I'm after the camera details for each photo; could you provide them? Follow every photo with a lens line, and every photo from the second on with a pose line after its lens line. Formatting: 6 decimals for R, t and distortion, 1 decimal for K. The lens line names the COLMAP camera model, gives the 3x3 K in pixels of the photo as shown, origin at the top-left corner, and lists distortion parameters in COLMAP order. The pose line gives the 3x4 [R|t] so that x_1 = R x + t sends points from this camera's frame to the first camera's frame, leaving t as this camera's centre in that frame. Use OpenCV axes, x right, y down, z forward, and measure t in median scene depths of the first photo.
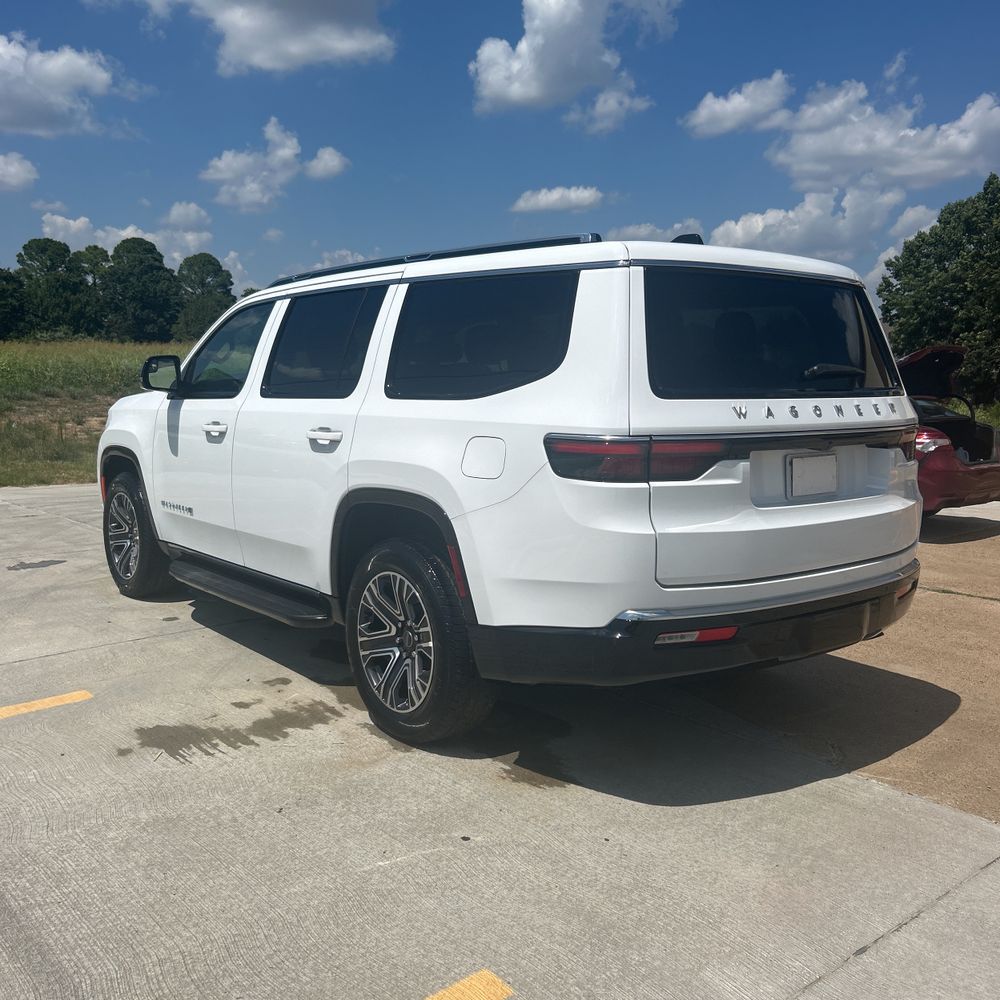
lens RADIAL K [[1017.1, 0, 500.0], [0, 1017.1, 500.0], [0, 0, 1]] dist [0.027035, -0.031673]
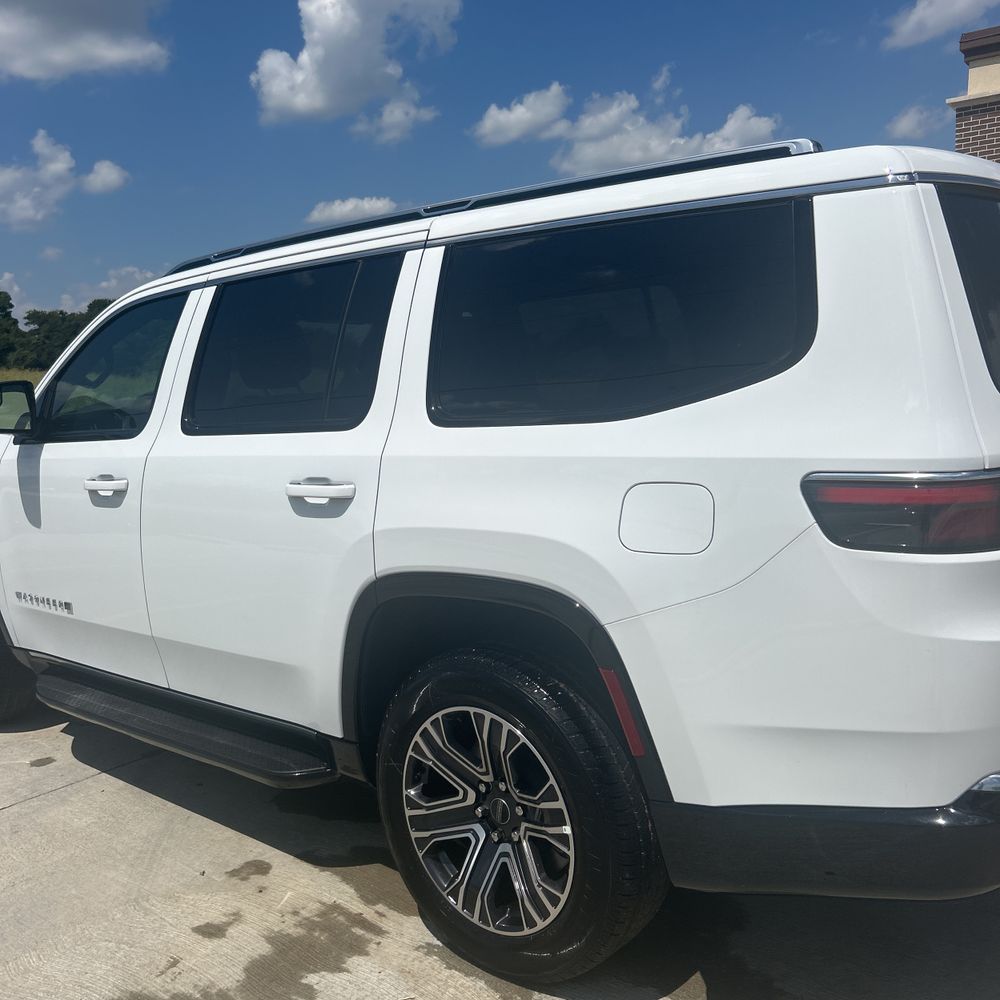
lens RADIAL K [[1020.1, 0, 492.4], [0, 1020.1, 498.6], [0, 0, 1]] dist [0.004113, 0.035400]
pose [[0.982403, -0.071224, 0.172658, -0.182492], [0.073061, 0.997318, -0.004302, -0.049701], [-0.171889, 0.016841, 0.984972, 0.367742]]
